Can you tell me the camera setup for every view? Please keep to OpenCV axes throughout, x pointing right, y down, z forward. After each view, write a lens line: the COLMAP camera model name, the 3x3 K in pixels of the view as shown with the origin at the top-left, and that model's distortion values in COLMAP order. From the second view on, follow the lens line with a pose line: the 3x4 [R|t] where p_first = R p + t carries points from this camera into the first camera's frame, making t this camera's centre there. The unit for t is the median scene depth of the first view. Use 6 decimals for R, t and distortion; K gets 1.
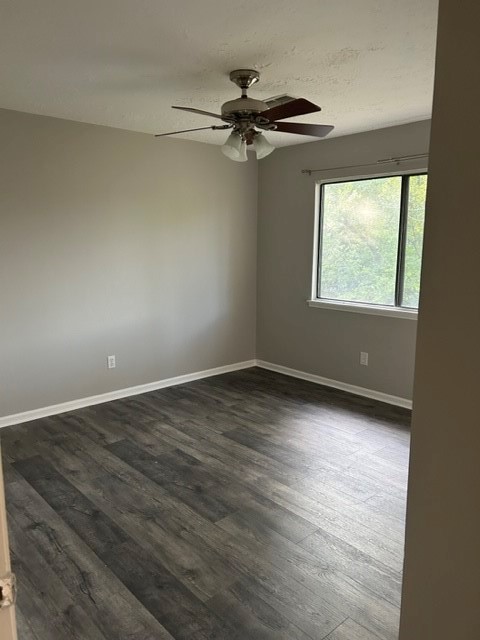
lens RADIAL K [[481.3, 0, 237.4], [0, 481.3, 318.6], [0, 0, 1]] dist [0.055206, -0.048346]
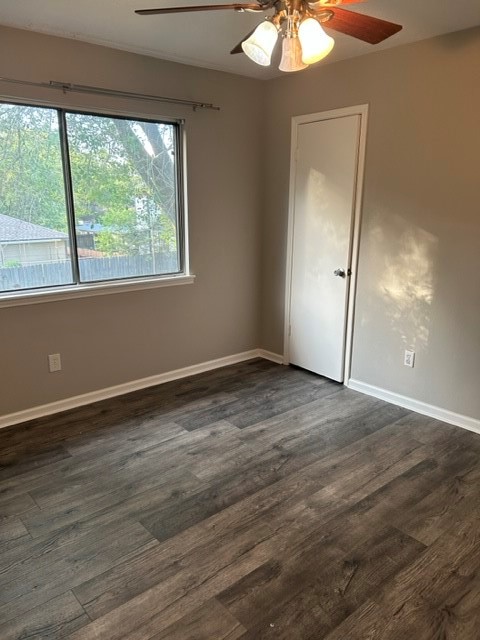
lens RADIAL K [[481.3, 0, 235.9], [0, 481.3, 322.9], [0, 0, 1]] dist [0.055206, -0.048346]
pose [[0.021538, -0.251022, 0.967742, -0.549052], [0.157078, 0.956794, 0.244687, -0.143096], [-0.987351, 0.146741, 0.060037, 0.872790]]
